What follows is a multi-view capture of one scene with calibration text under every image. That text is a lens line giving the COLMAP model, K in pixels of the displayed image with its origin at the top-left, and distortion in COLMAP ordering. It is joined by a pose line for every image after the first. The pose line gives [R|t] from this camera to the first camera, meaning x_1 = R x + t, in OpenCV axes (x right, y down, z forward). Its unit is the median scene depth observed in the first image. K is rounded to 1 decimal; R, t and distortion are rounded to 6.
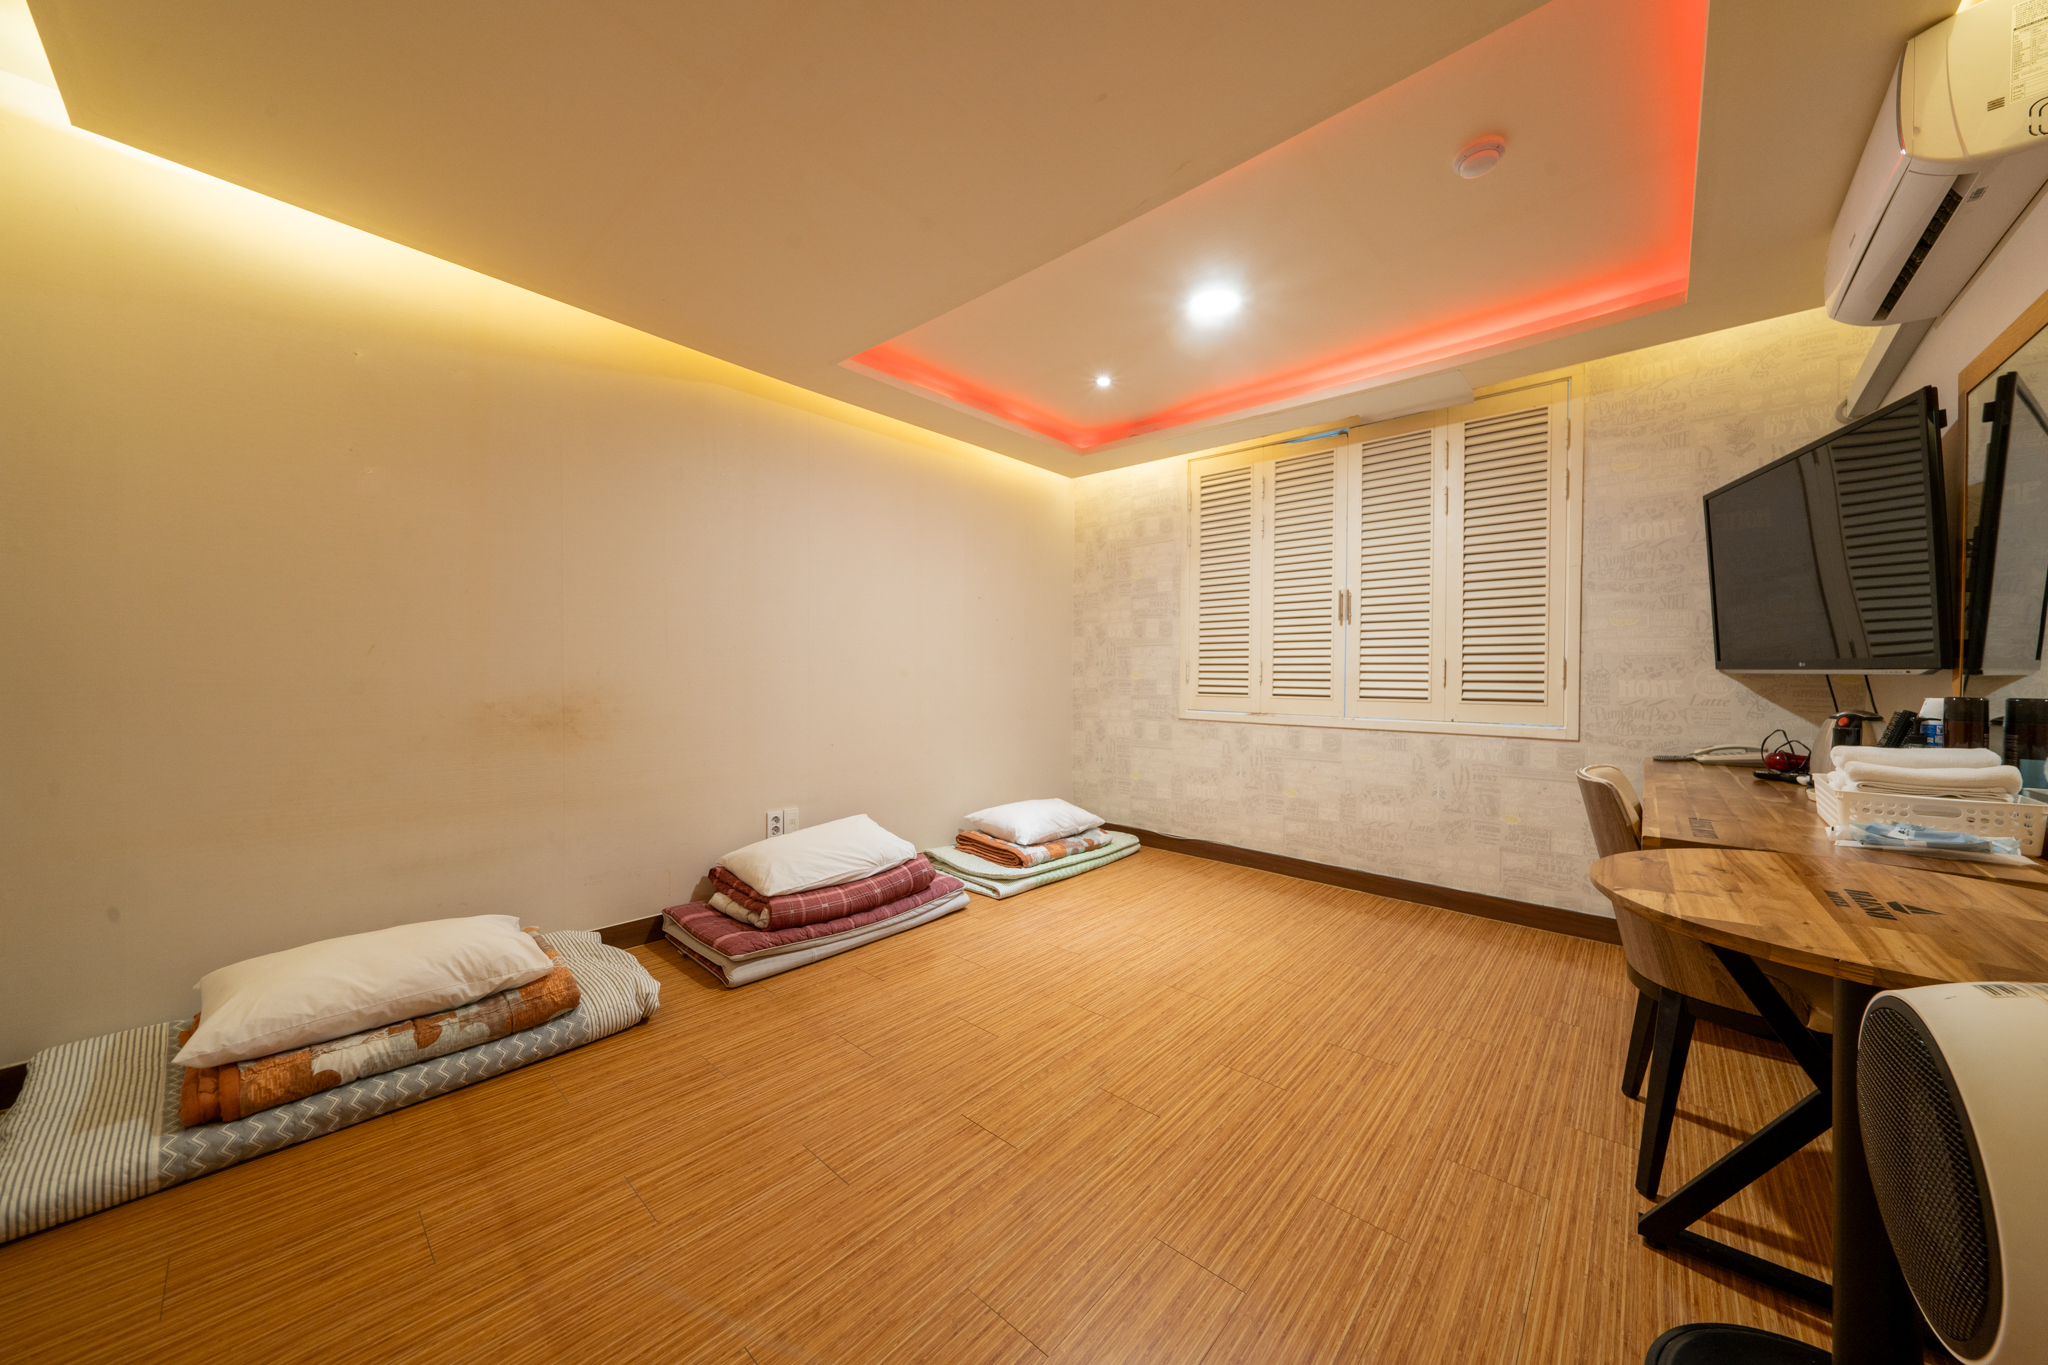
lens RADIAL K [[700.9, 0, 1035.9], [0, 700.9, 686.2], [0, 0, 1]] dist [-0.005601, 0.000131]
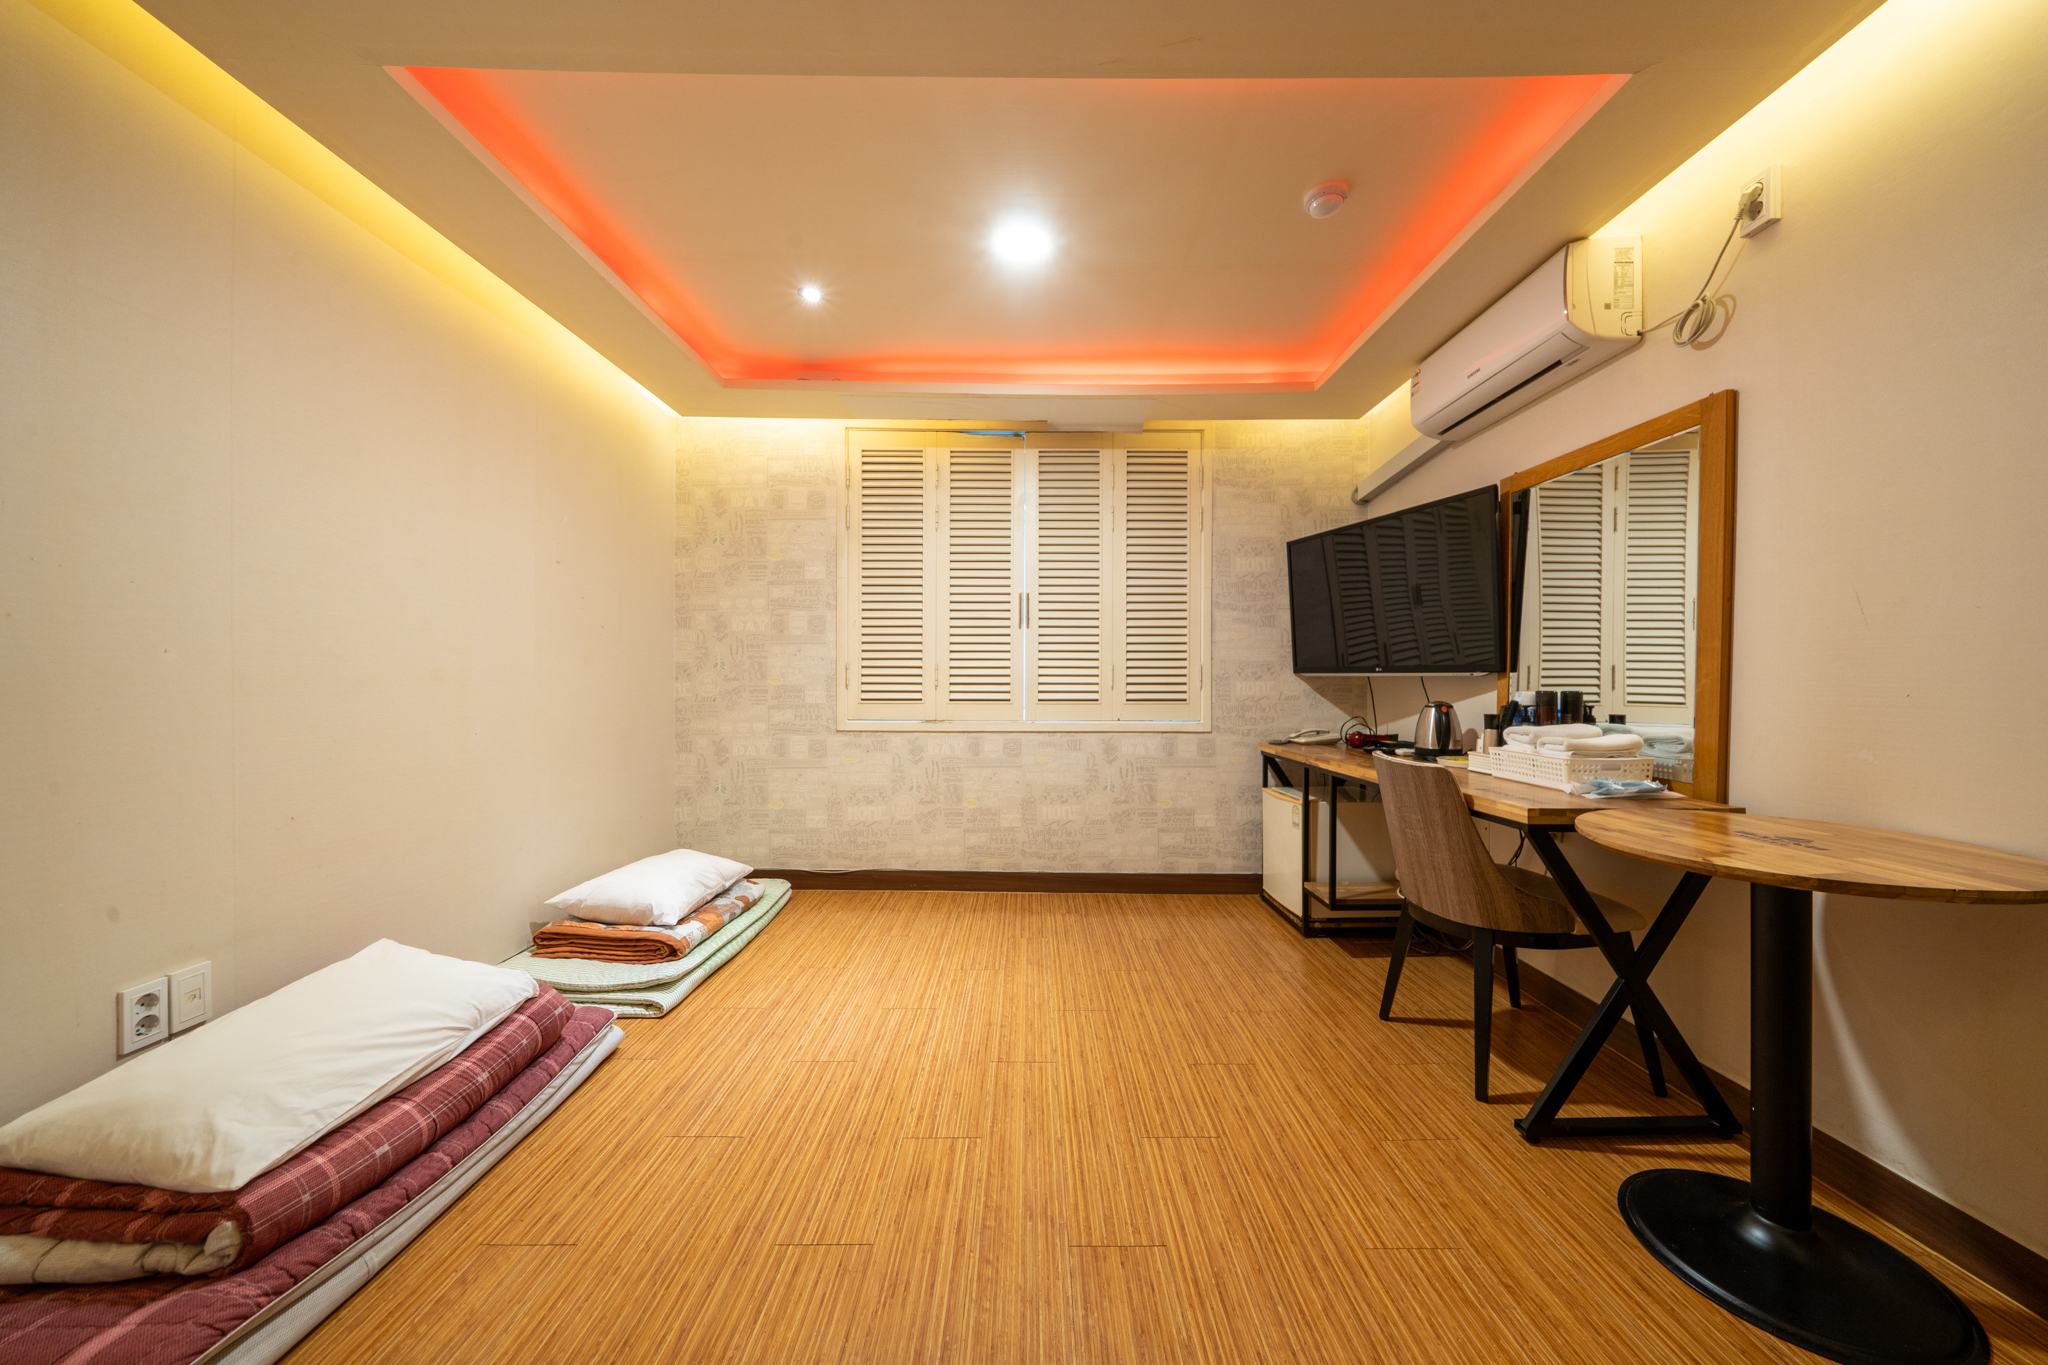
lens RADIAL K [[700.9, 0, 1035.9], [0, 700.9, 686.2], [0, 0, 1]] dist [-0.005601, 0.000131]
pose [[0.742664, -0.009657, 0.669595, -0.256145], [0.014545, 0.999893, -0.001712, -0.003625], [-0.669507, 0.011010, 0.742724, 0.296129]]
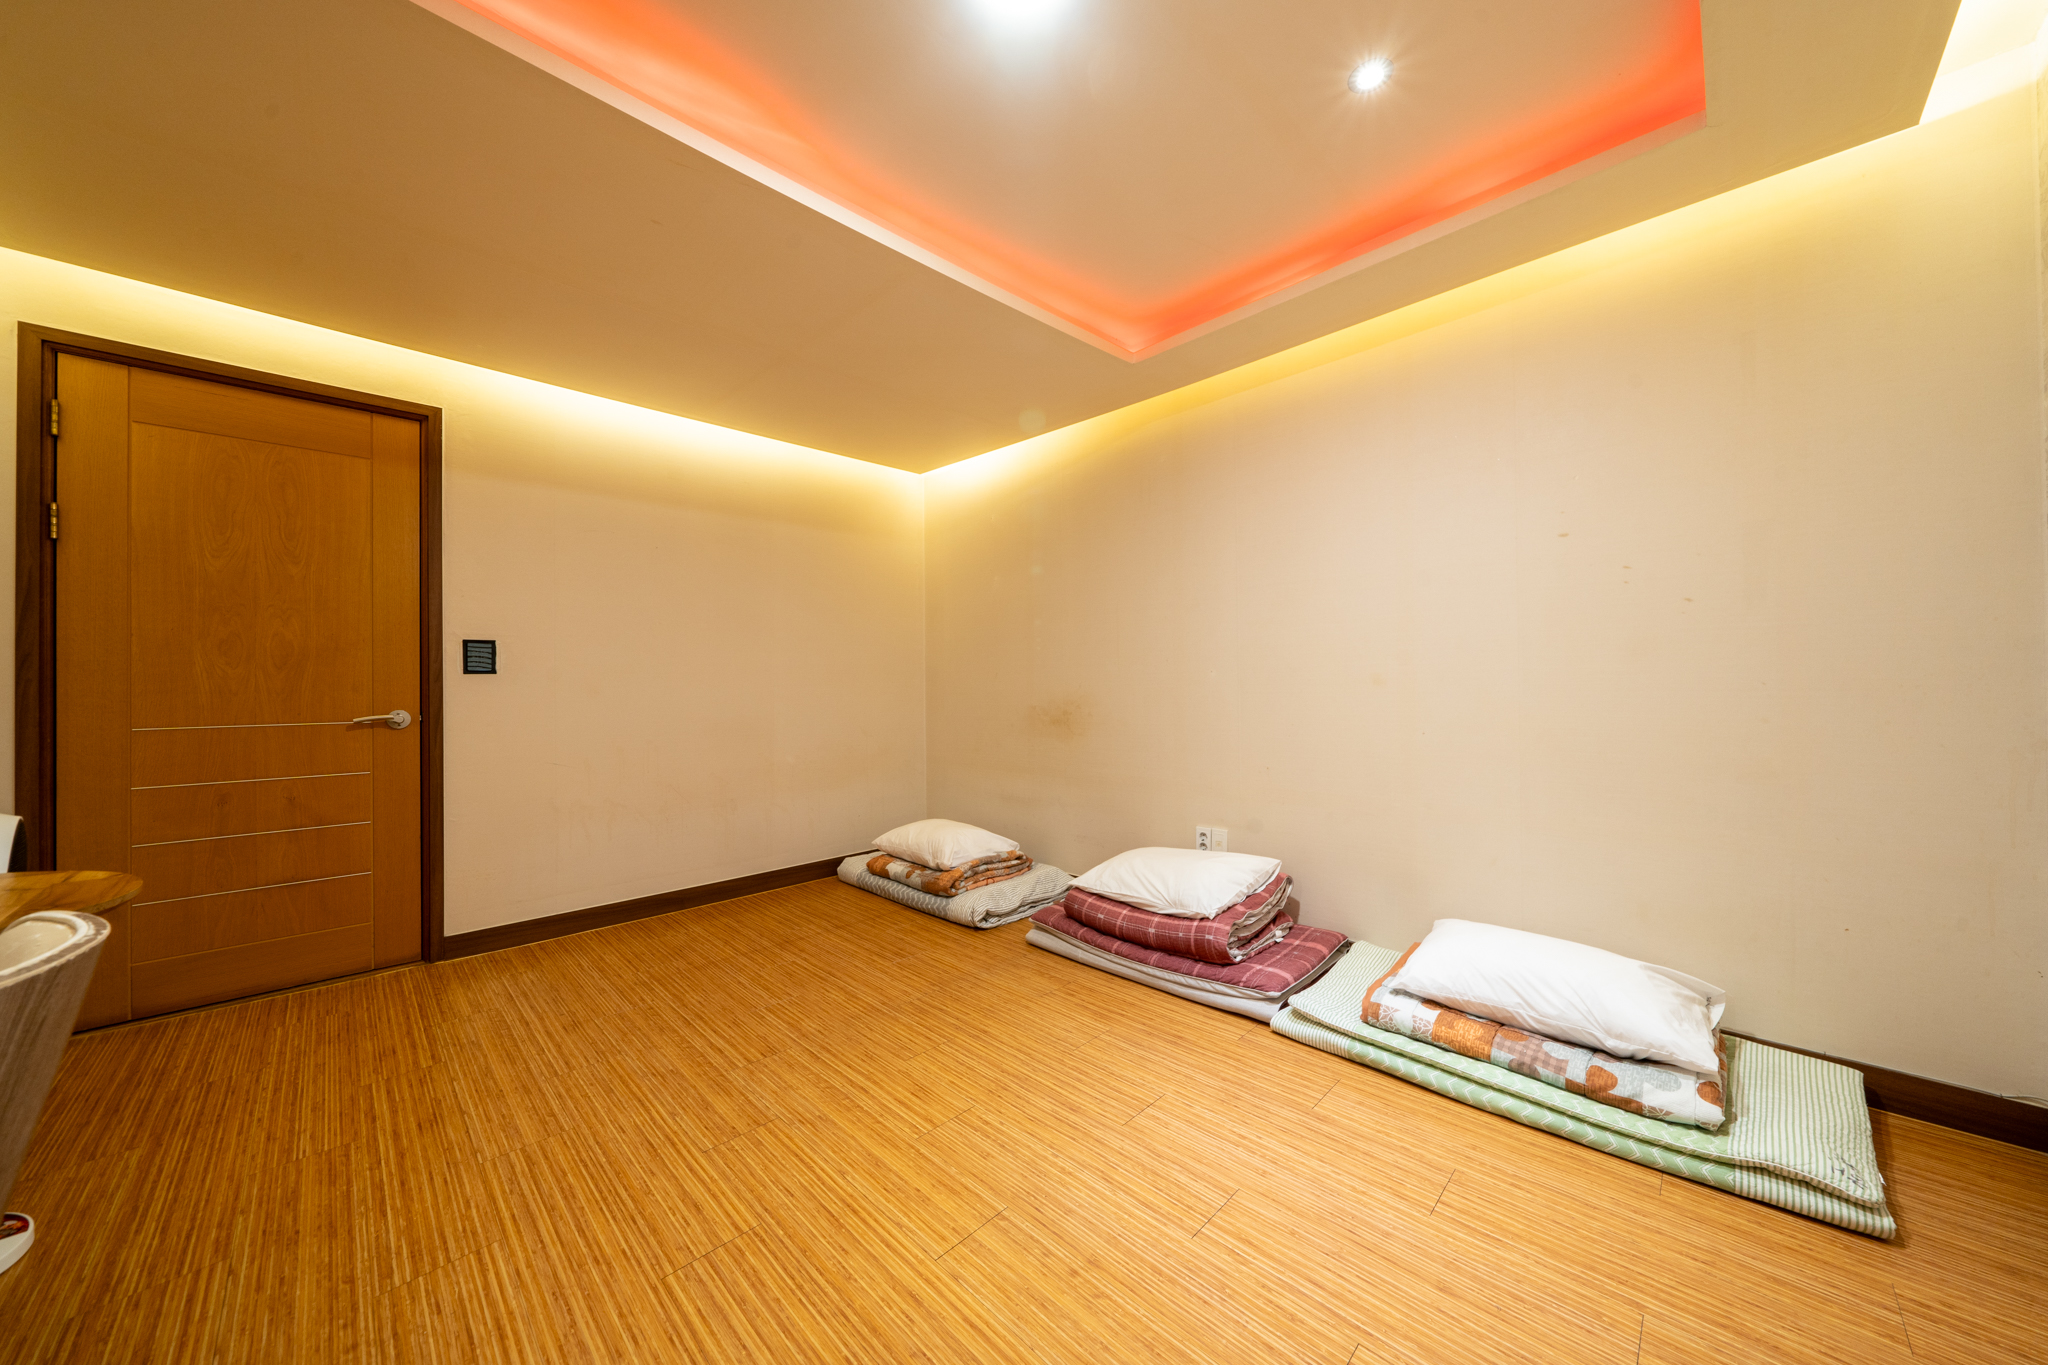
lens RADIAL K [[700.9, 0, 1035.9], [0, 700.9, 686.2], [0, 0, 1]] dist [-0.005601, 0.000131]
pose [[-0.053685, -0.007331, -0.998531, 0.637465], [-0.006829, 0.999952, -0.006974, -0.007733], [0.998535, 0.006445, -0.053733, 0.864507]]
